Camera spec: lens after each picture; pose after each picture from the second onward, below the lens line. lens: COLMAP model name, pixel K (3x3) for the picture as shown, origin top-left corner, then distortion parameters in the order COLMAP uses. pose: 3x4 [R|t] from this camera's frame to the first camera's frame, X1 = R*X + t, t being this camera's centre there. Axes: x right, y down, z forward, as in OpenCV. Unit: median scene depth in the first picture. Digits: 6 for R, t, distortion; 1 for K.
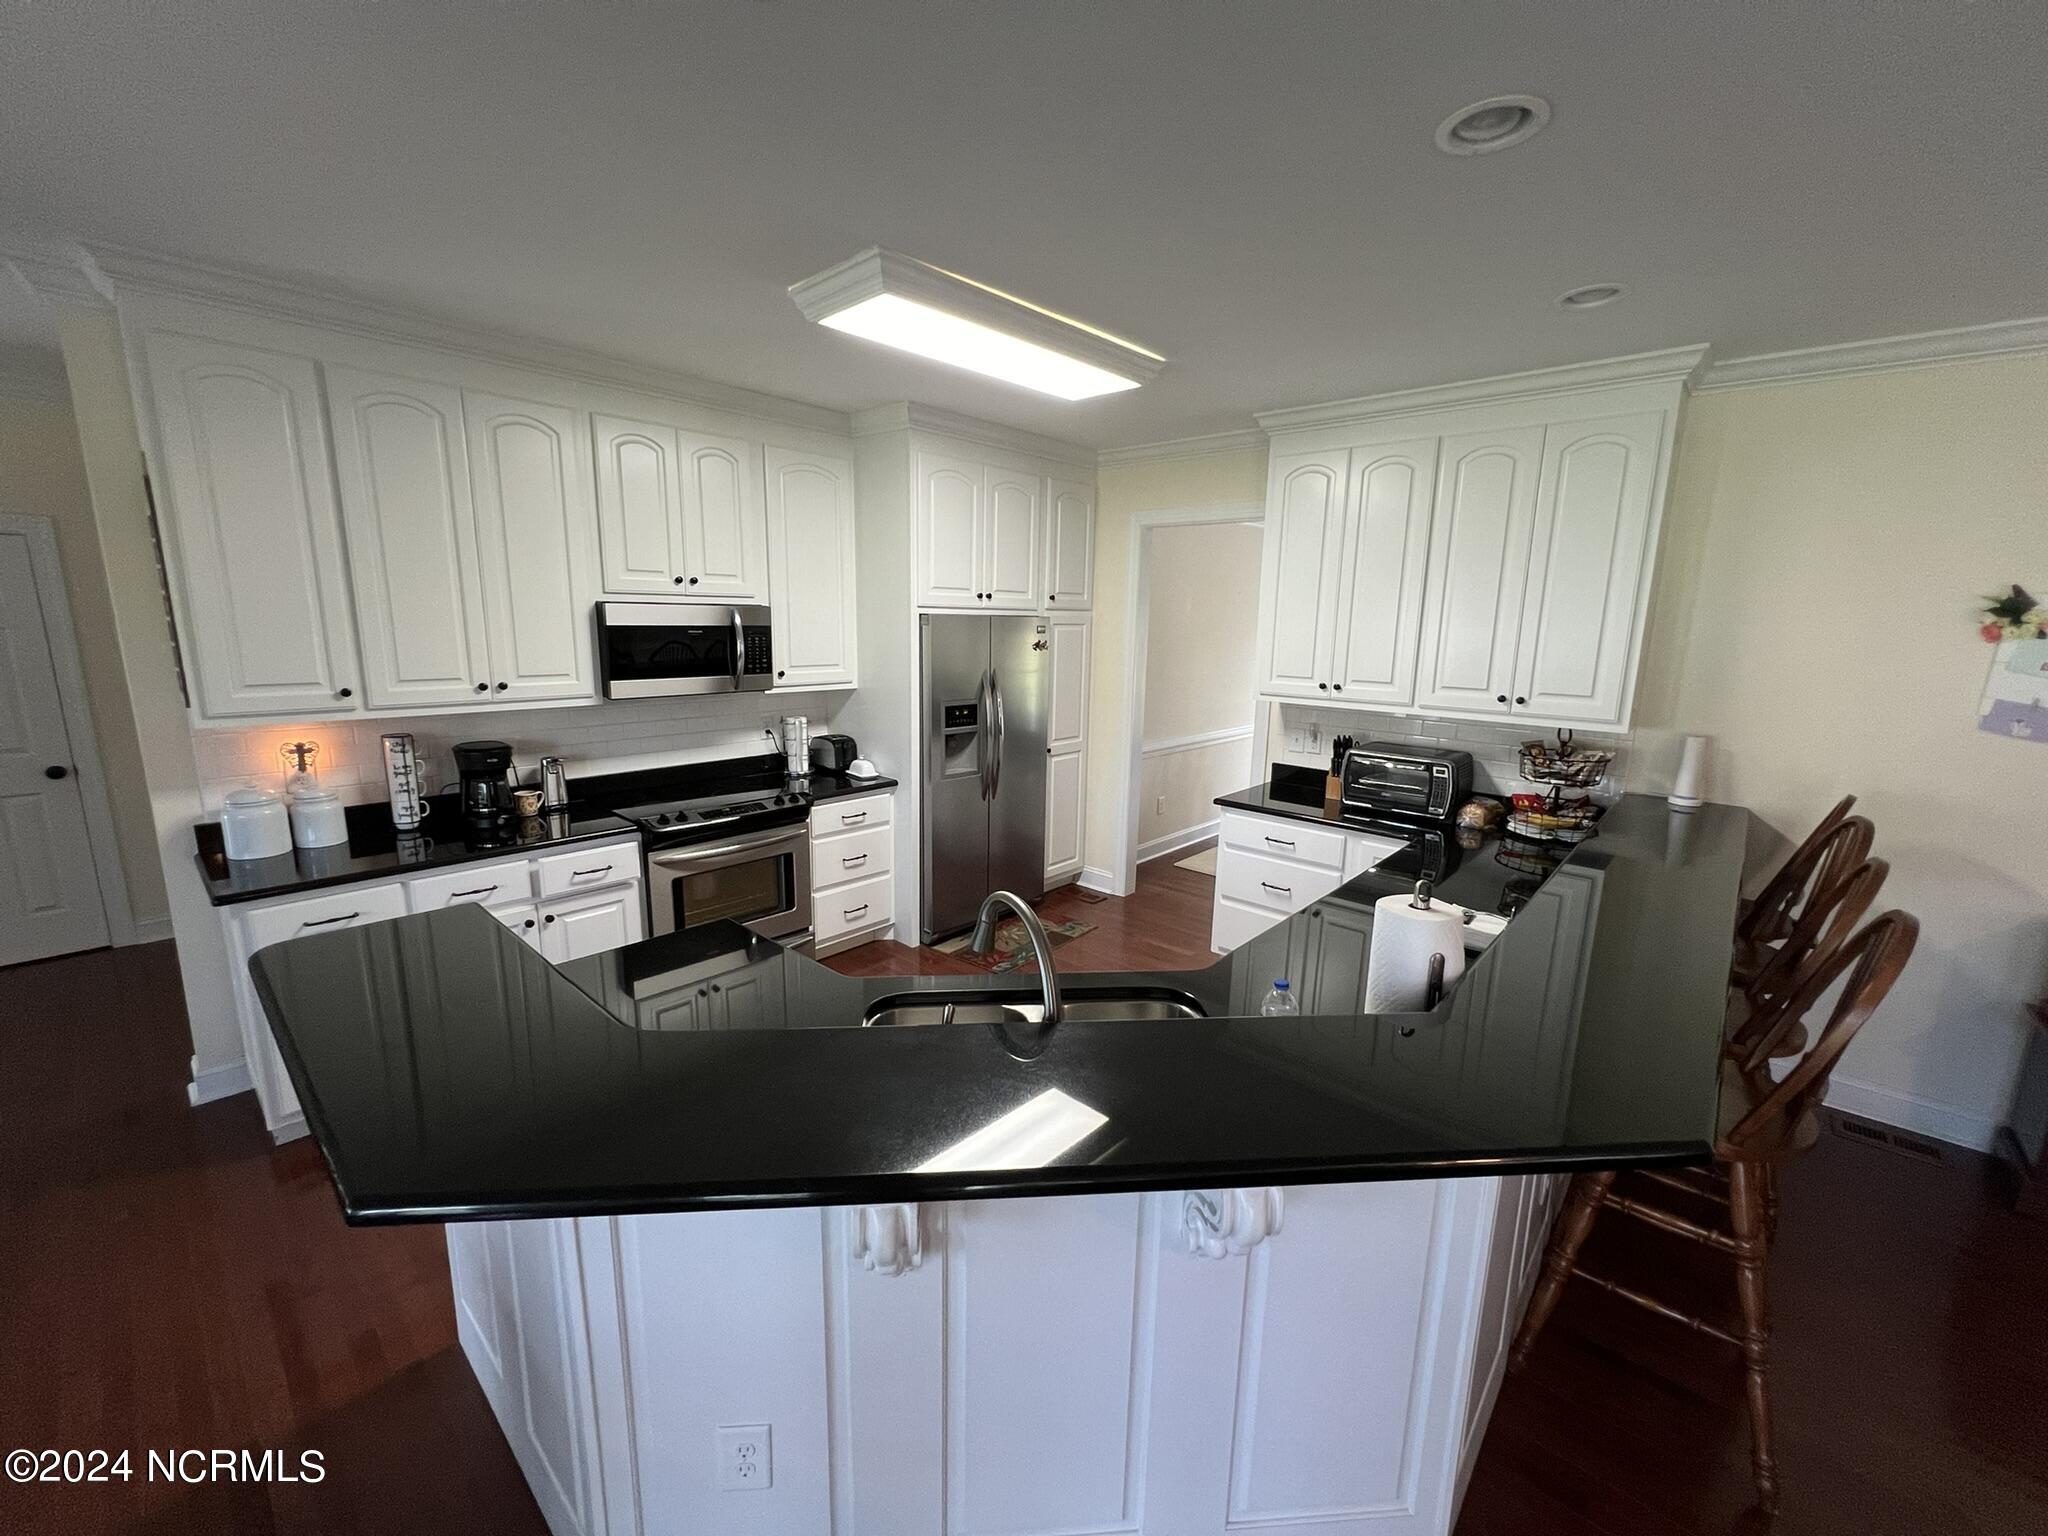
lens RADIAL K [[816.6, 0, 1023.7], [0, 816.6, 765.5], [0, 0, 1]] dist [-0.003005, -0.000097]
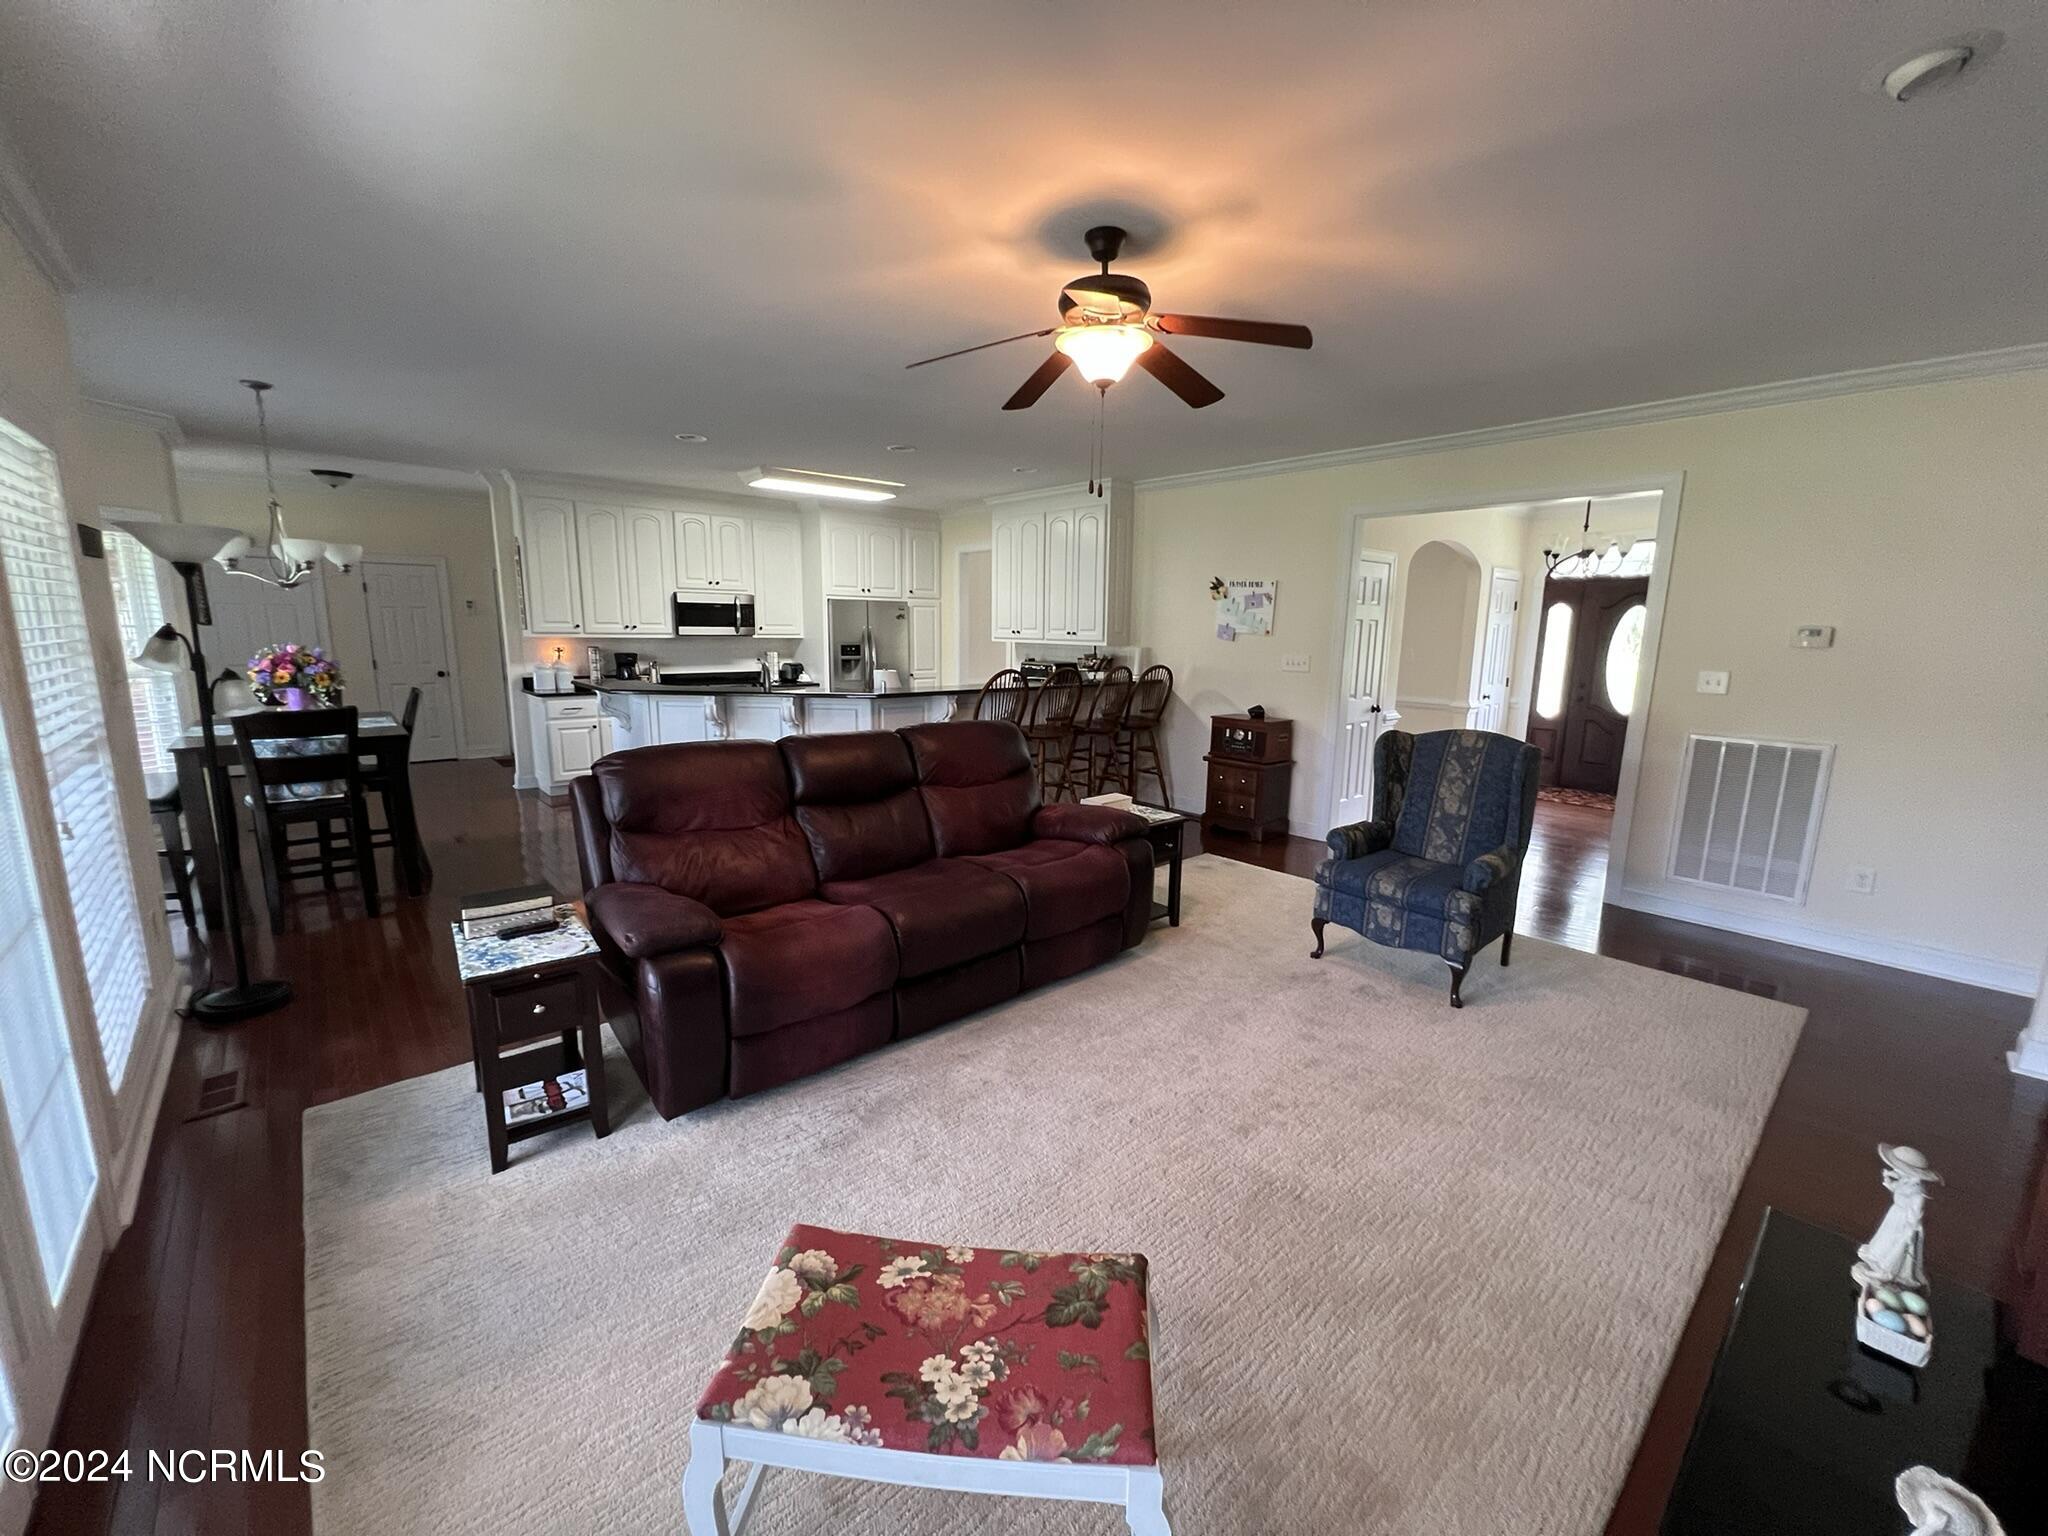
lens RADIAL K [[816.6, 0, 1024.2], [0, 816.6, 772.4], [0, 0, 1]] dist [-0.003005, -0.000097]
pose [[0.993385, 0.016044, -0.113702, 0.645484], [-0.017040, 0.999824, -0.007786, 0.273836], [0.113557, 0.009672, 0.993484, -1.036251]]
